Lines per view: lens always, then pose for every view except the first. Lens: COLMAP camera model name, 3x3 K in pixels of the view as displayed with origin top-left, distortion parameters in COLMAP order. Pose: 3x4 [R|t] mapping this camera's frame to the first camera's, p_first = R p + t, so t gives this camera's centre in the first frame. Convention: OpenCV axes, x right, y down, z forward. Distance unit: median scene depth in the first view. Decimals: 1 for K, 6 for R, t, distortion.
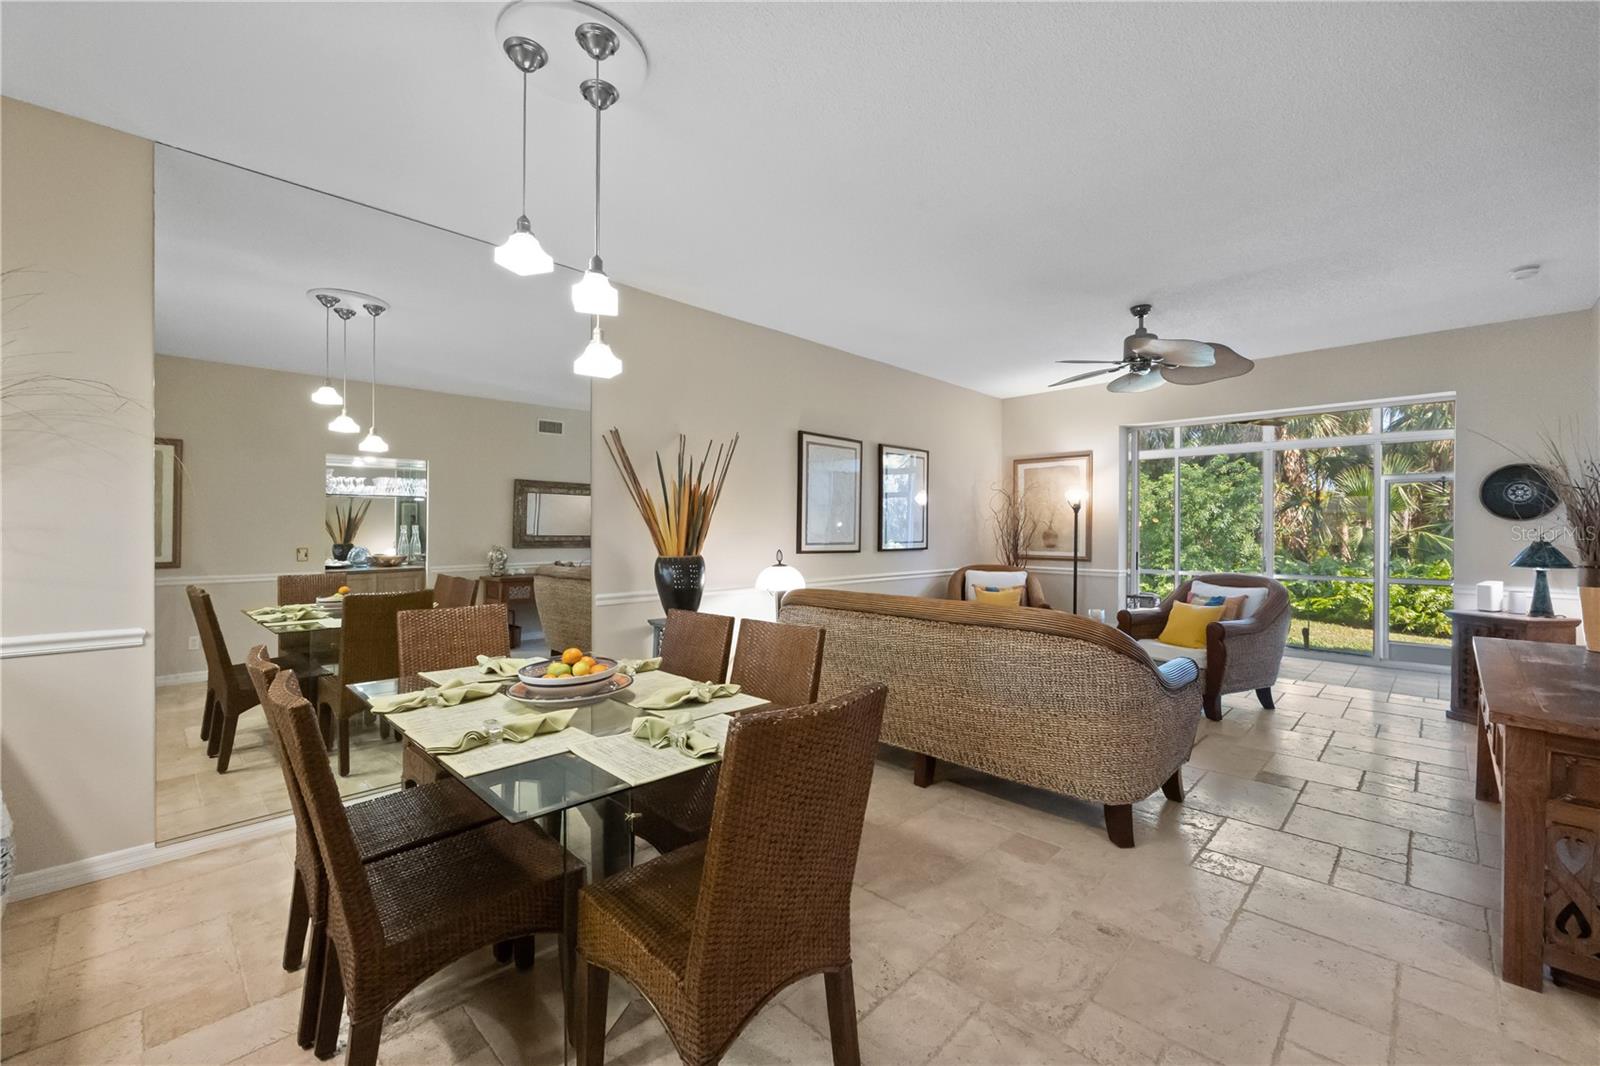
lens RADIAL K [[657.8, 0, 793.7], [0, 657.8, 527.9], [0, 0, 1]] dist [0.003786, 0.000029]
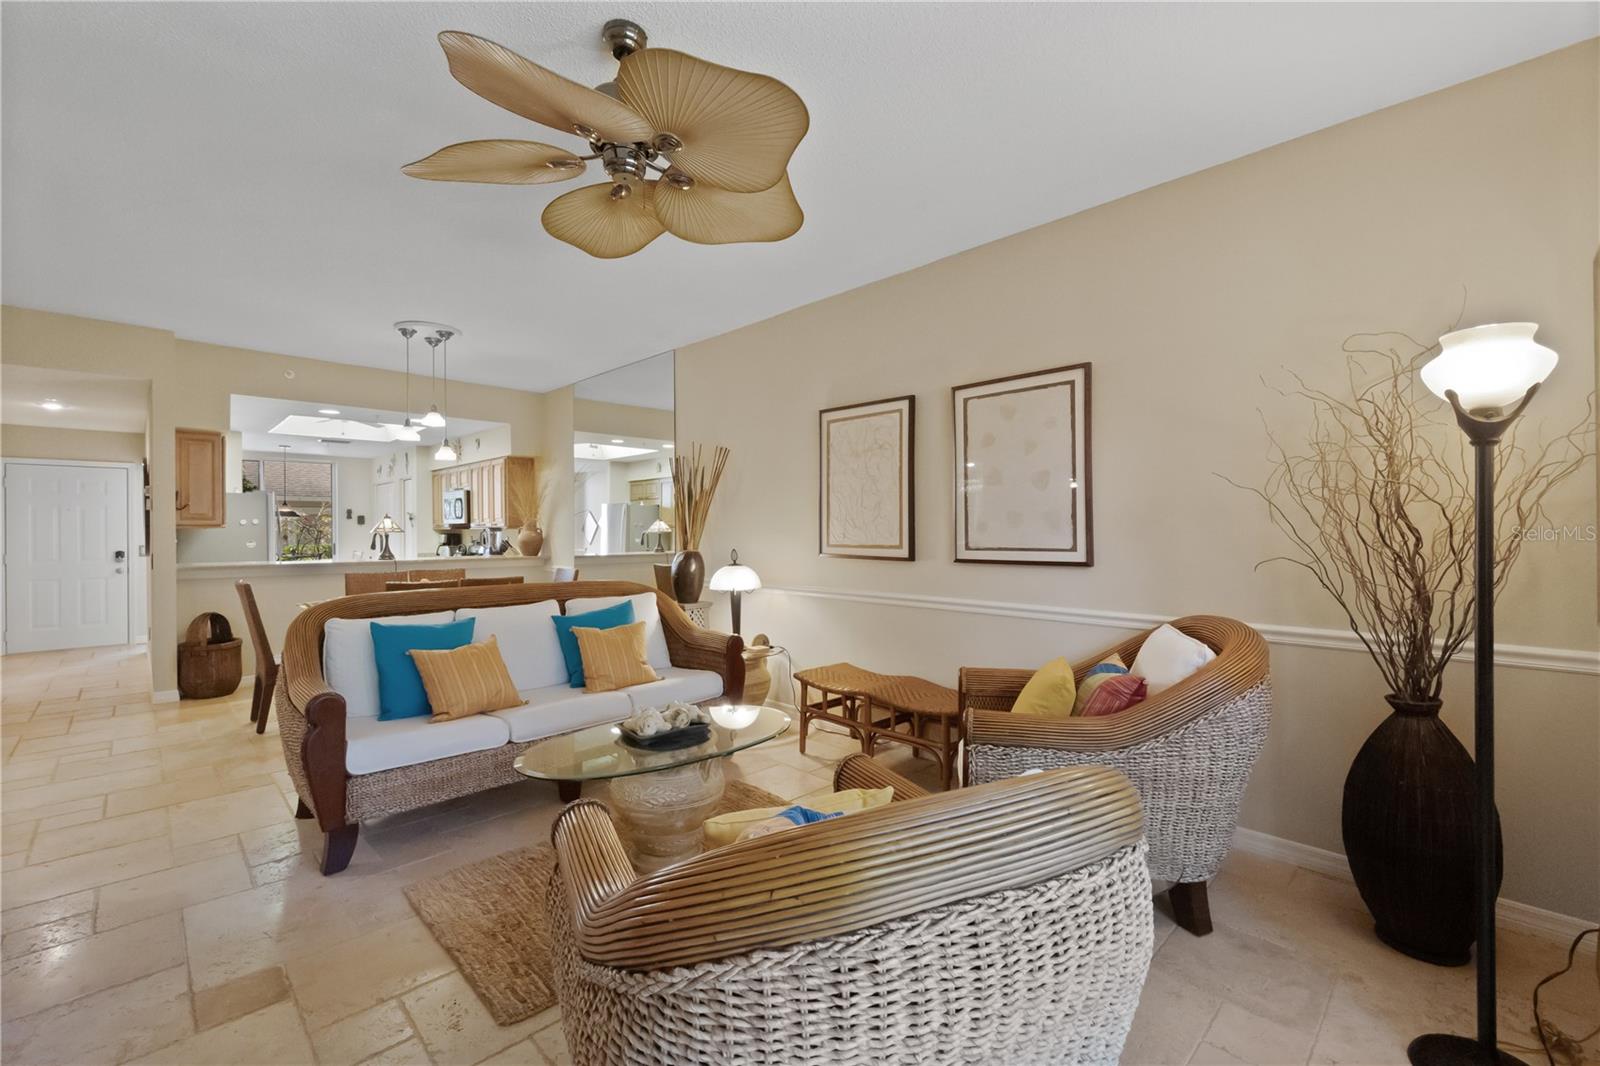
lens RADIAL K [[657.8, 0, 794.1], [0, 657.8, 534.5], [0, 0, 1]] dist [0.003786, 0.000029]
pose [[-0.009973, 0.005098, -0.999937, 0.810722], [0.009308, 0.999944, 0.005006, 0.006178], [0.999907, -0.009258, -0.010020, 0.913899]]
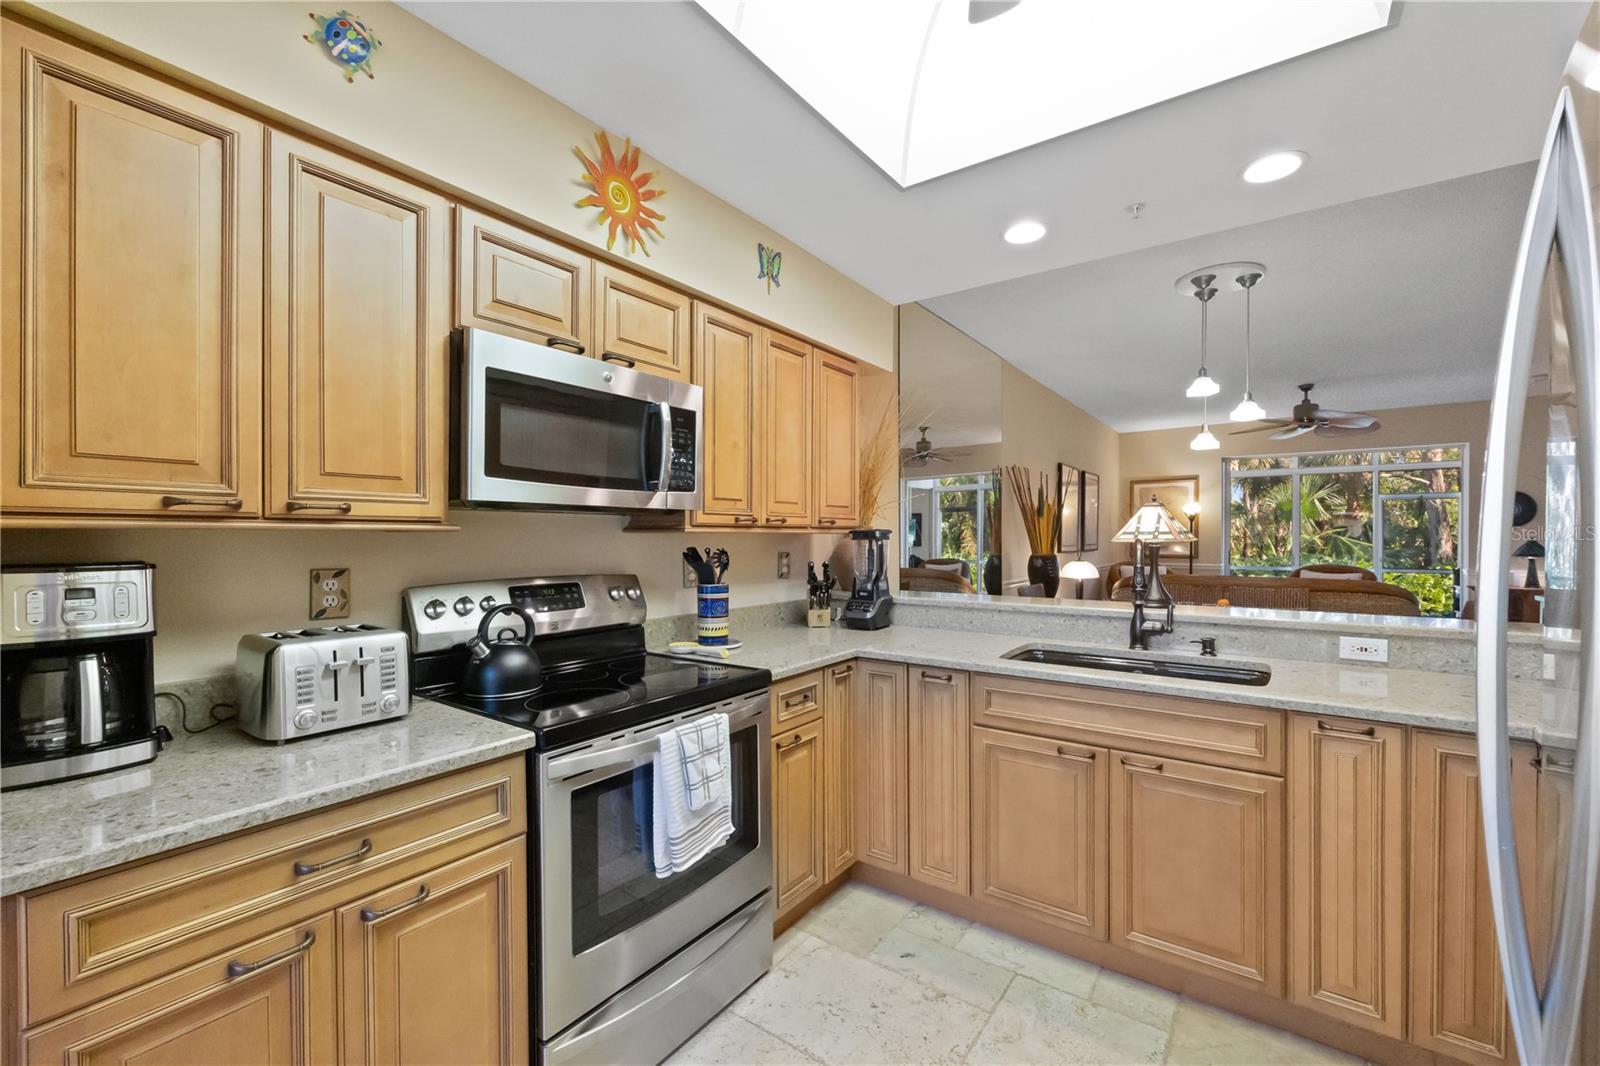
lens RADIAL K [[657.8, 0, 802.0], [0, 657.8, 537.8], [0, 0, 1]] dist [0.003786, 0.000029]
pose [[0.989049, -0.004620, 0.147518, -0.671248], [0.003665, 0.999971, 0.006745, -0.003127], [-0.147545, -0.006130, 0.989036, -0.253221]]
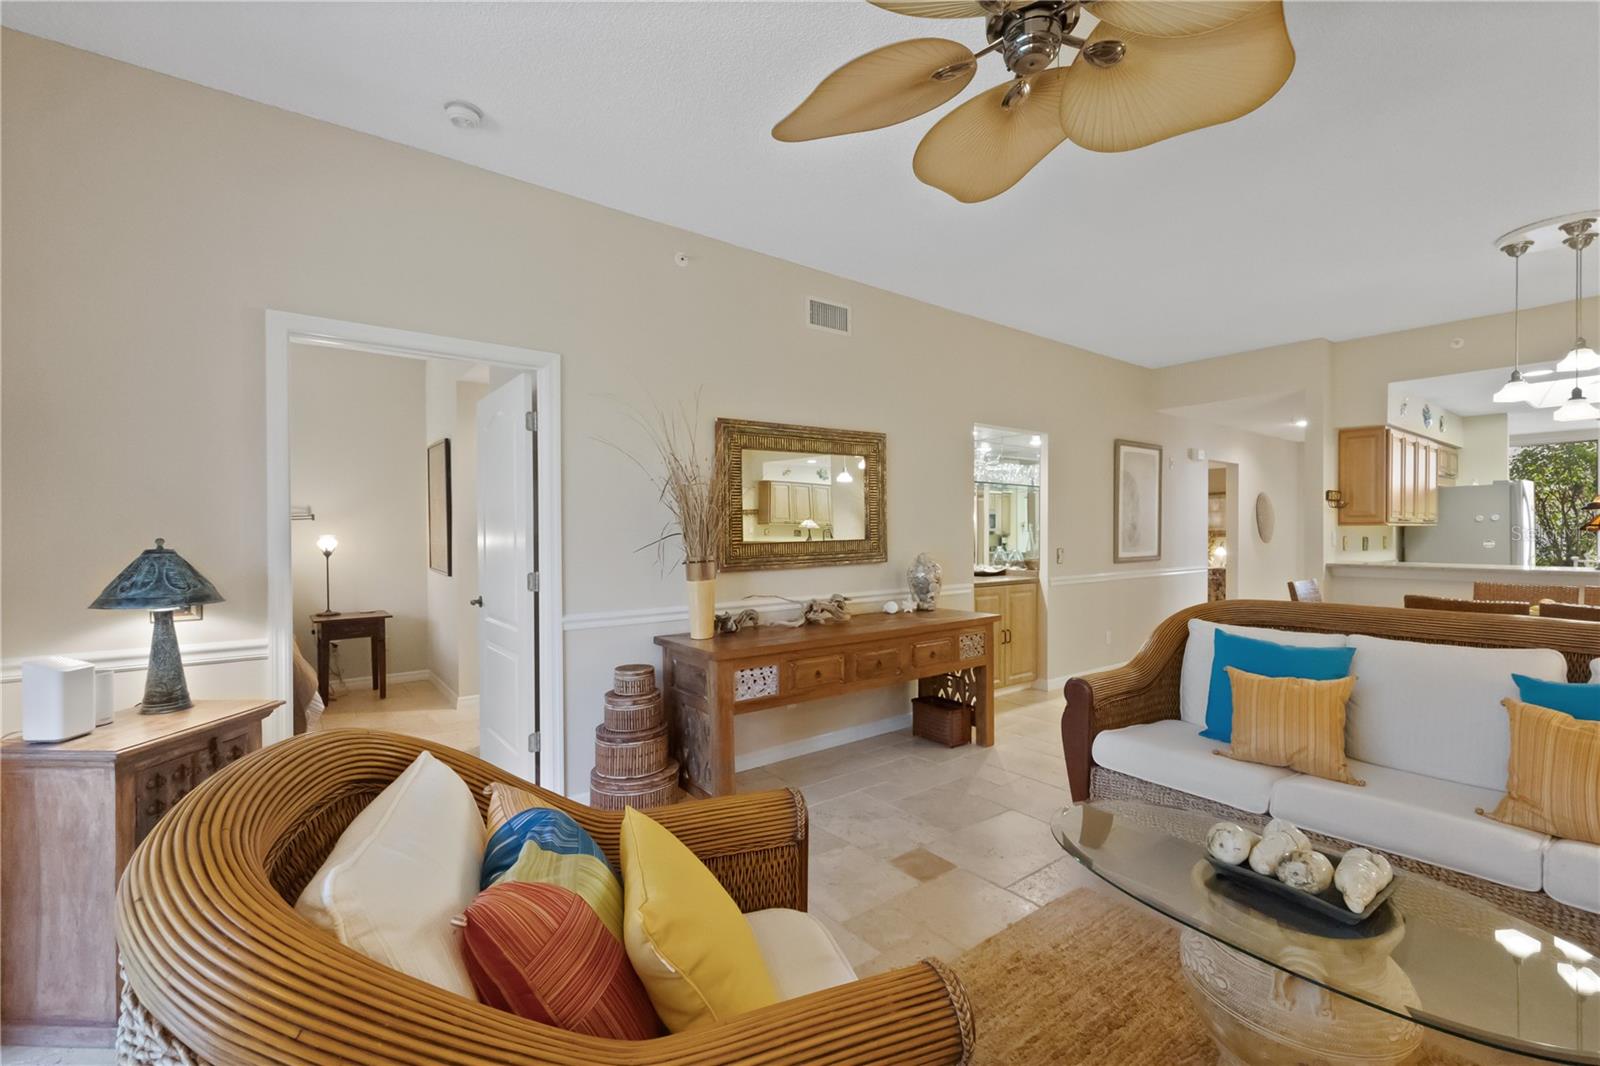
lens RADIAL K [[657.8, 0, 816.4], [0, 657.8, 528.7], [0, 0, 1]] dist [0.003786, 0.000029]
pose [[-0.988590, 0.000606, 0.150632, 0.485220], [-0.000908, 0.999950, -0.009986, 0.008452], [-0.150630, -0.010009, -0.988540, 1.109844]]
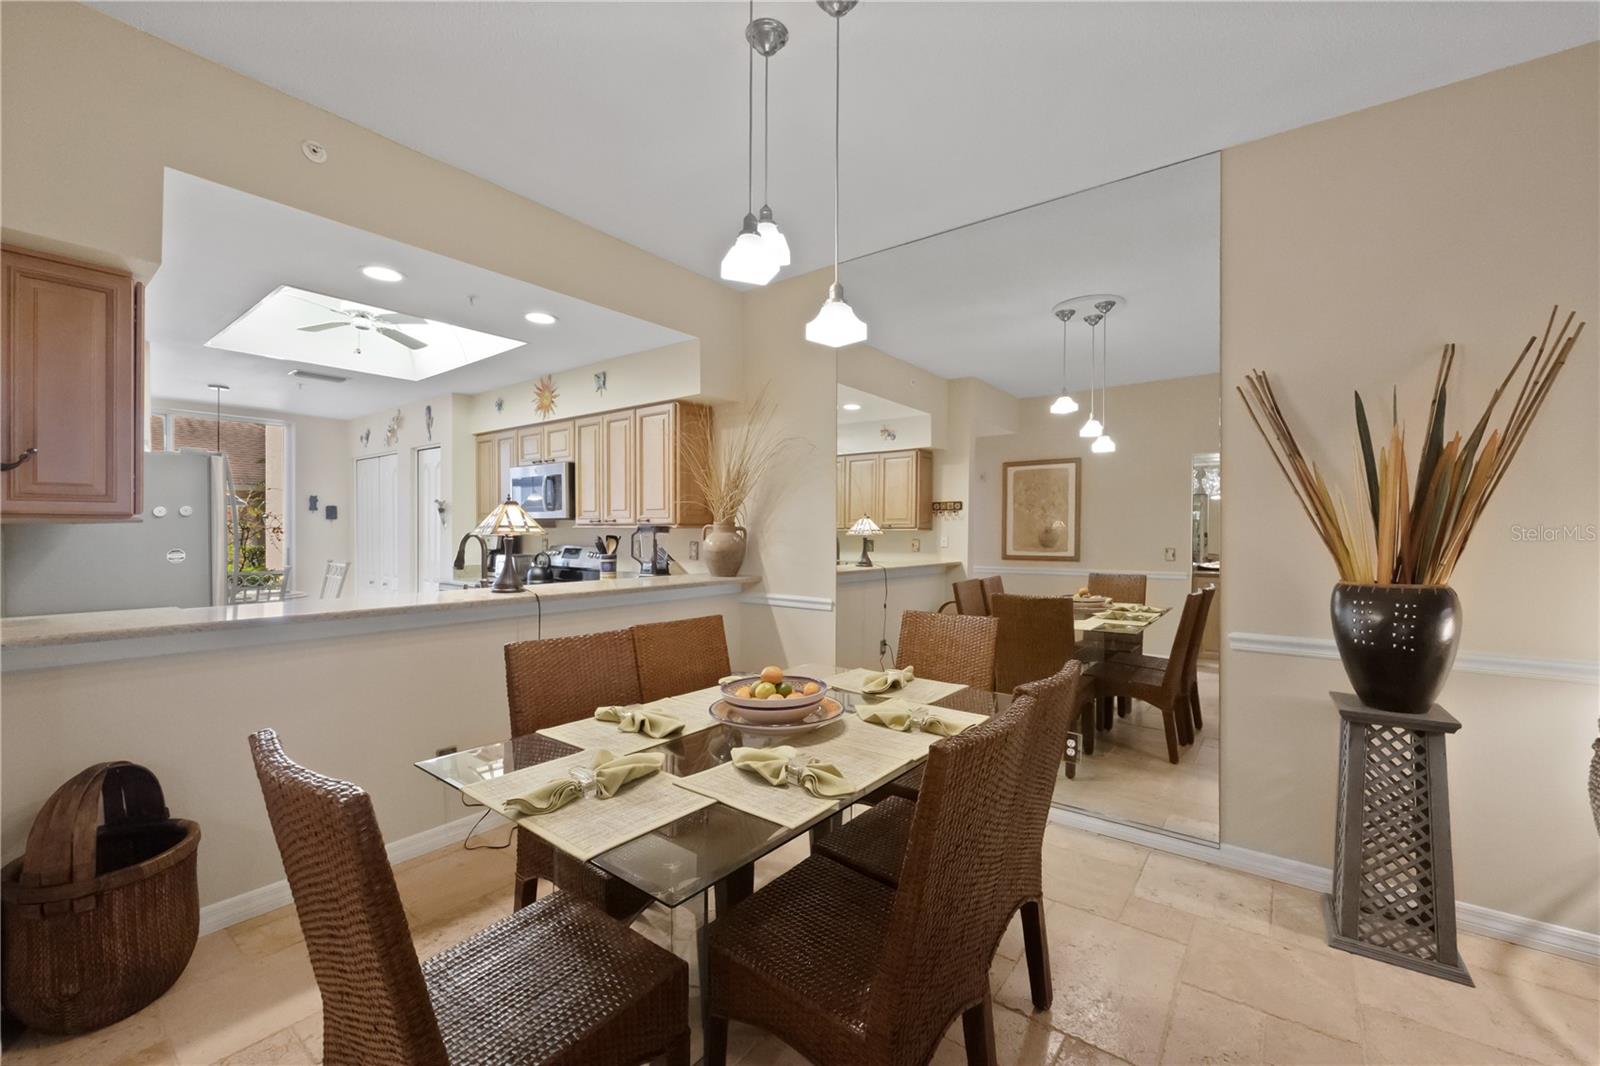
lens RADIAL K [[657.8, 0, 801.4], [0, 657.8, 535.2], [0, 0, 1]] dist [0.003786, 0.000029]
pose [[0.110813, 0.004858, -0.993829, 0.233254], [0.003227, 0.999981, 0.005248, -0.000231], [0.993836, -0.003789, 0.110795, 0.370041]]
